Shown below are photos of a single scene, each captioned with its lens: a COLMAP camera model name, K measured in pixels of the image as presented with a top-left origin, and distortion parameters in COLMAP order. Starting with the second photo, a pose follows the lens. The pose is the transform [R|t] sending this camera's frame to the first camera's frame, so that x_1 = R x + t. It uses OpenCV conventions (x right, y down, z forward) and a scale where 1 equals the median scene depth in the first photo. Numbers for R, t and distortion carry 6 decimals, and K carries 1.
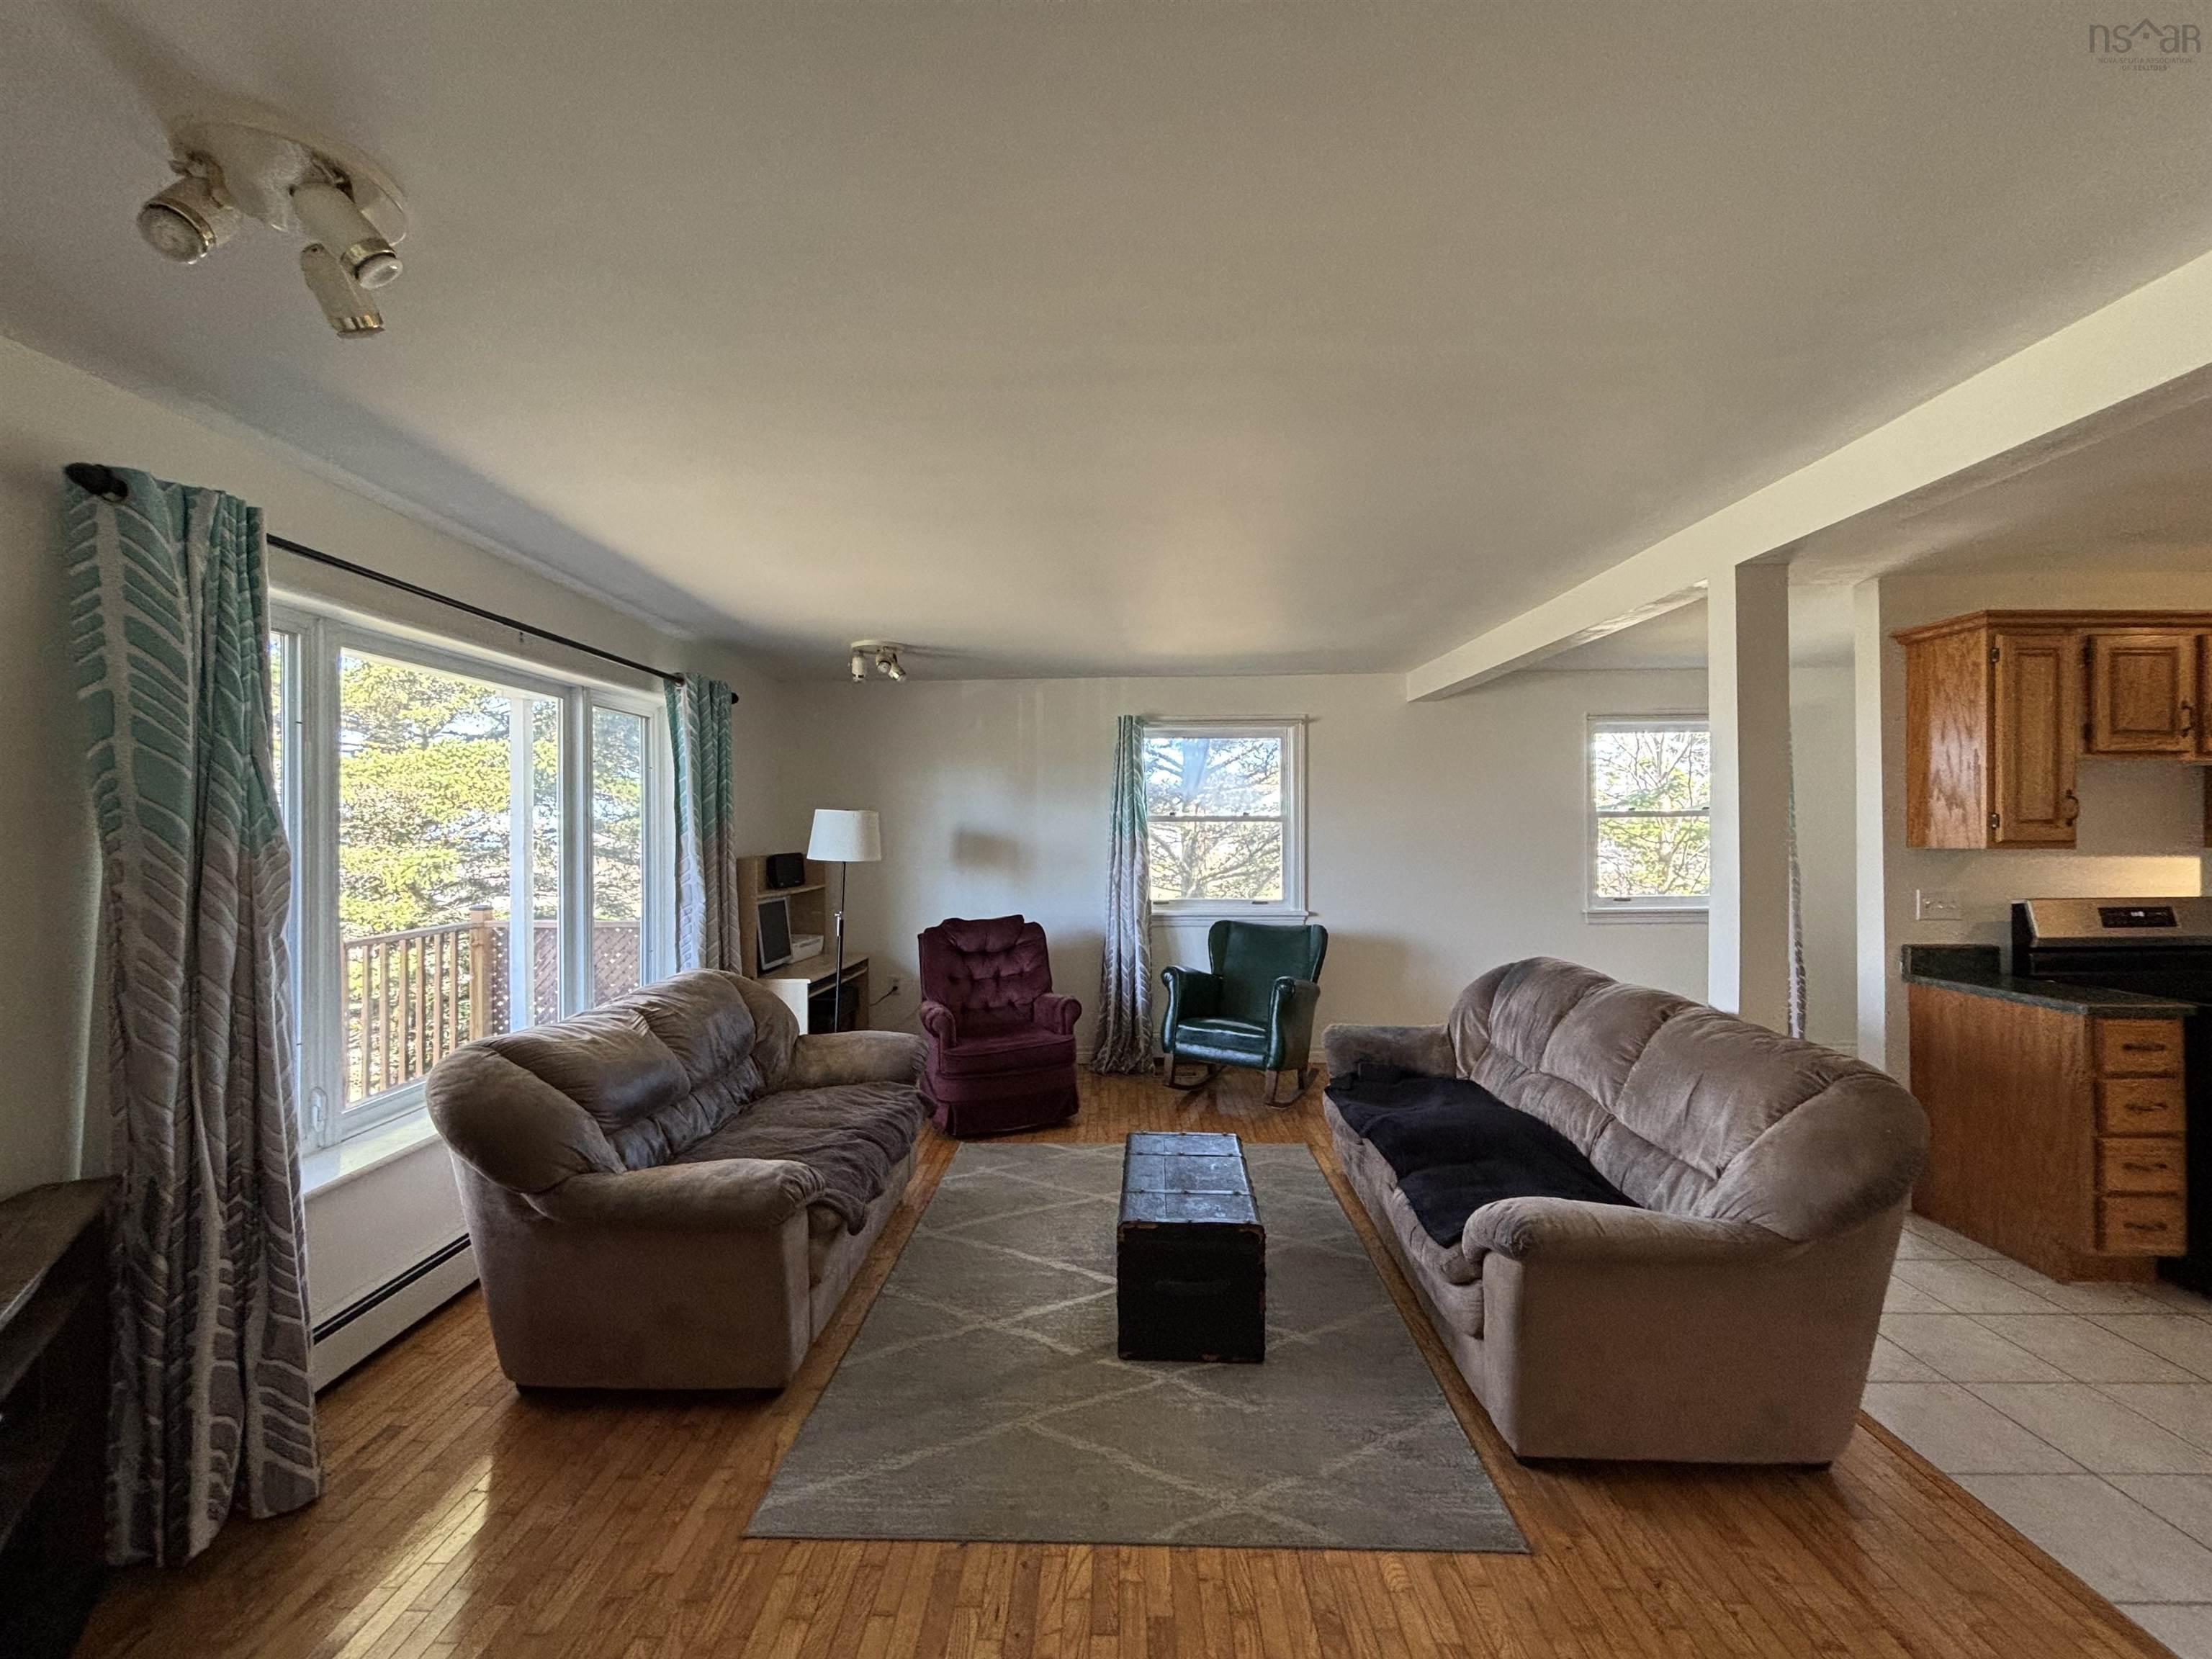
lens RADIAL K [[879.7, 0, 1106.0], [0, 879.7, 829.6], [0, 0, 1]] dist [-0.000759, -0.001018]
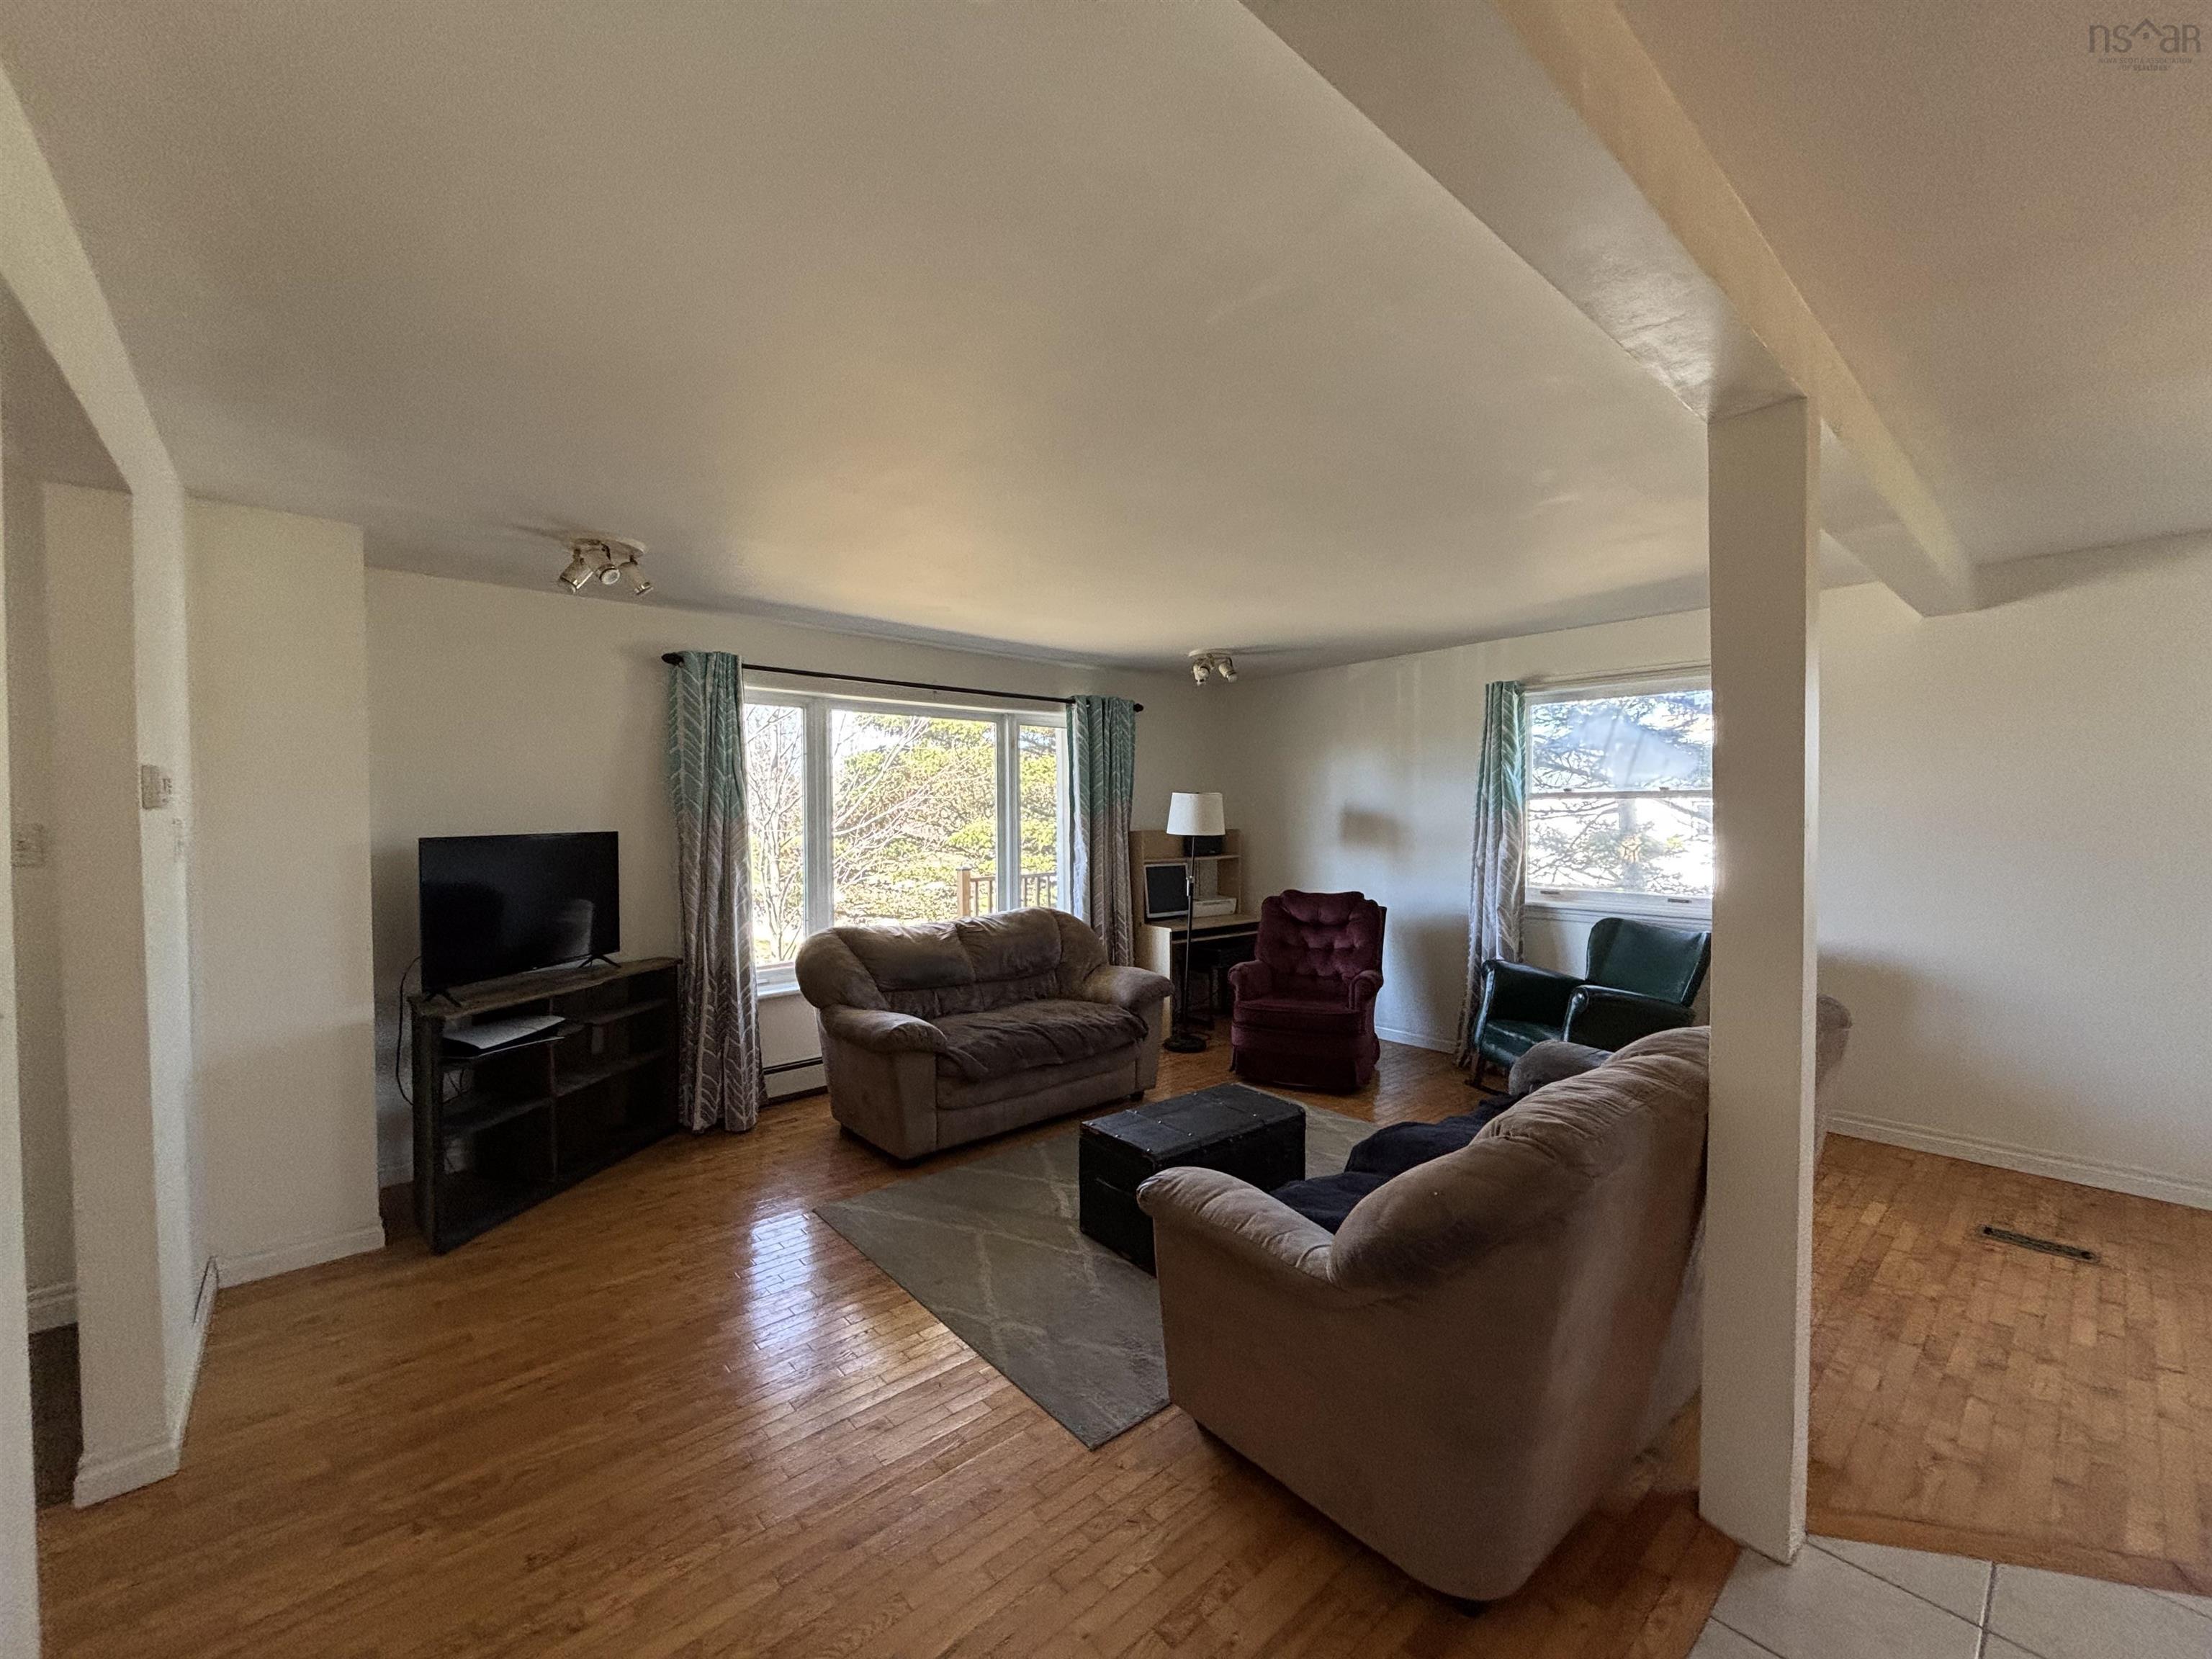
lens RADIAL K [[879.7, 0, 1106.1], [0, 879.7, 826.7], [0, 0, 1]] dist [-0.000759, -0.001018]
pose [[0.672615, 0.015272, -0.739835, 0.474435], [0.001080, 0.999766, 0.021619, -0.001461], [0.739992, -0.015340, 0.672441, 0.095448]]
